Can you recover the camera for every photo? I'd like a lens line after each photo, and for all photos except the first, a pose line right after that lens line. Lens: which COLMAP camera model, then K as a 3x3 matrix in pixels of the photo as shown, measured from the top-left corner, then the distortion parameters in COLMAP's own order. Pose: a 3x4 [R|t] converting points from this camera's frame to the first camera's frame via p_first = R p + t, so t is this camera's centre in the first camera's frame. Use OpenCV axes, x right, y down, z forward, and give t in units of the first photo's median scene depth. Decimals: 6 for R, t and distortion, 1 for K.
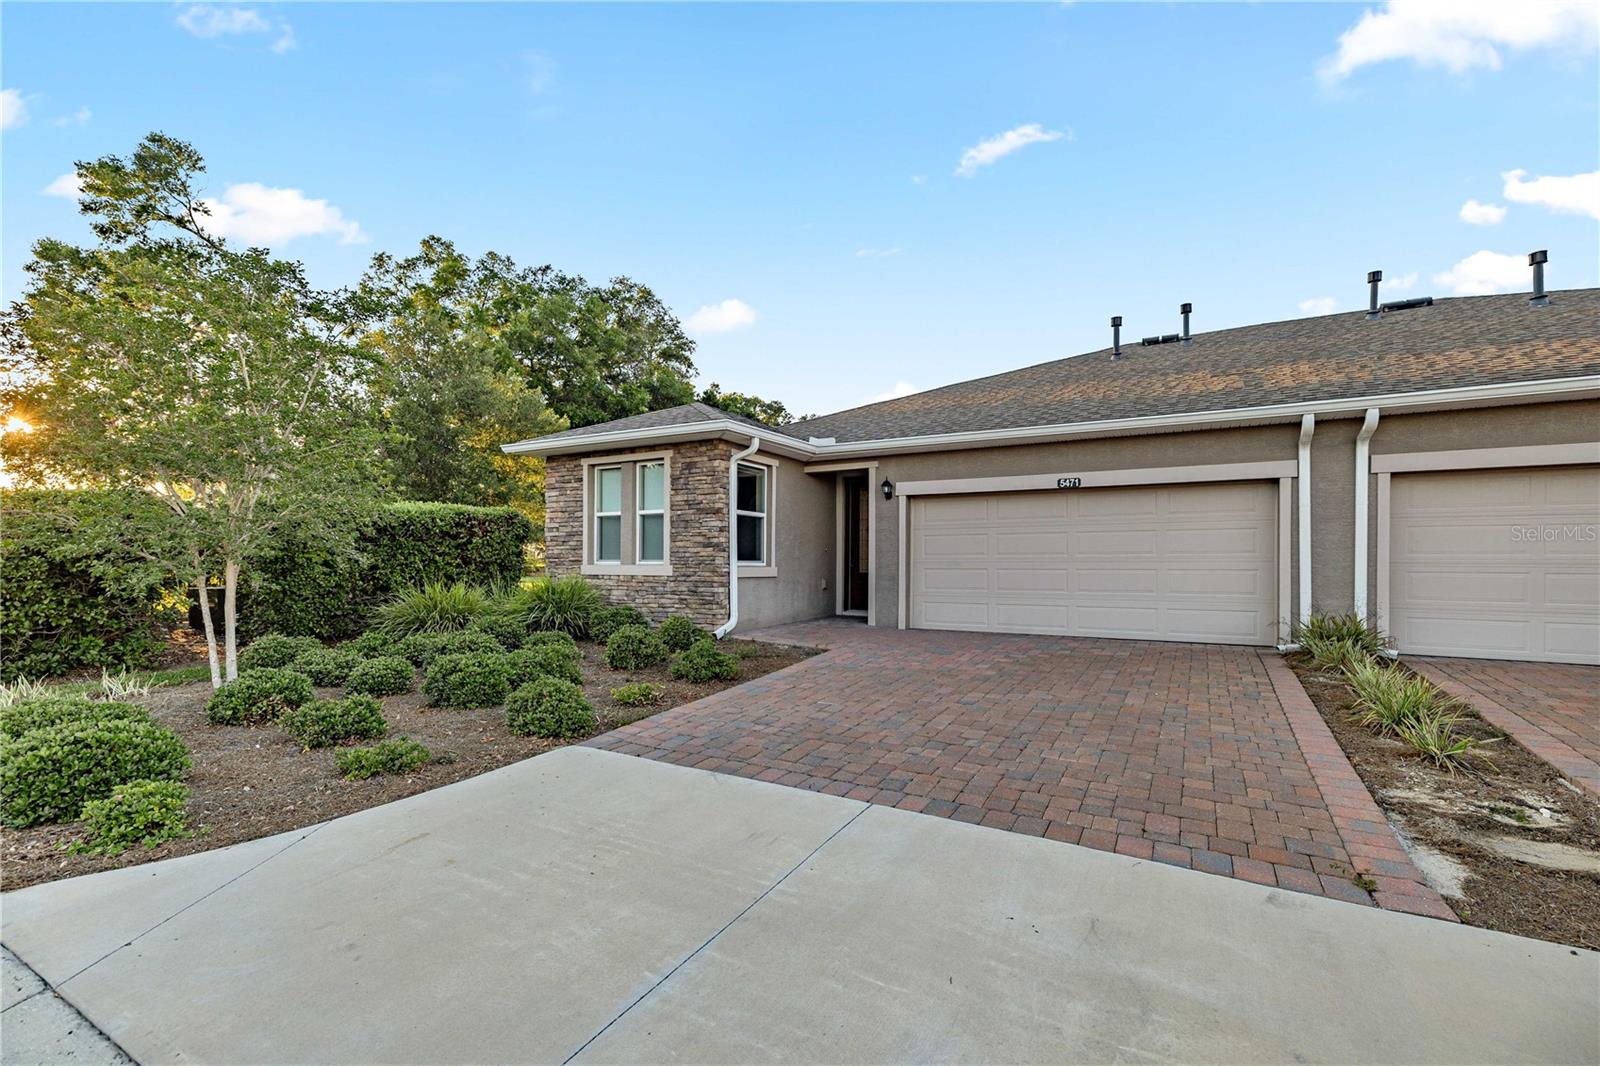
lens RADIAL K [[672.9, 0, 797.6], [0, 672.9, 535.2], [0, 0, 1]] dist [0.000878, -0.000253]
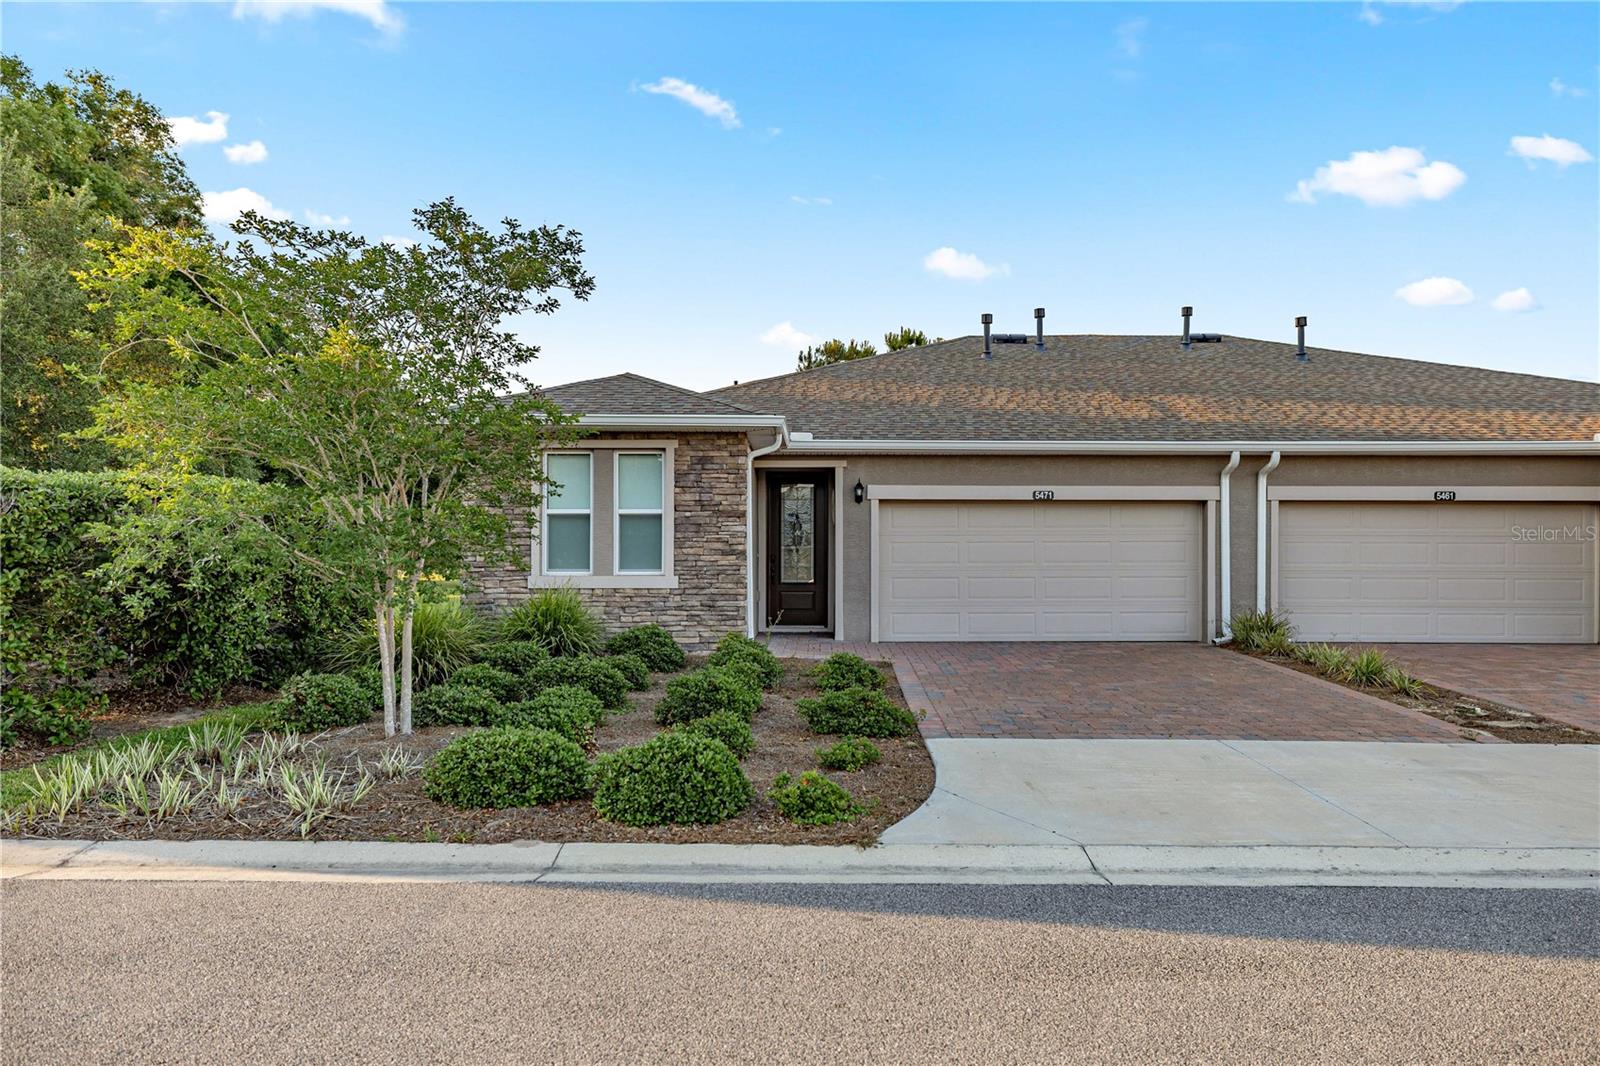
lens RADIAL K [[1017.2, 0, 762.4], [0, 1017.2, 530.0], [0, 0, 1]] dist [0.004489, 0.001609]
pose [[0.878808, 0.015051, 0.476938, -0.699259], [-0.017993, 0.999837, 0.001602, -0.017100], [-0.476836, -0.009990, 0.878935, -0.179550]]
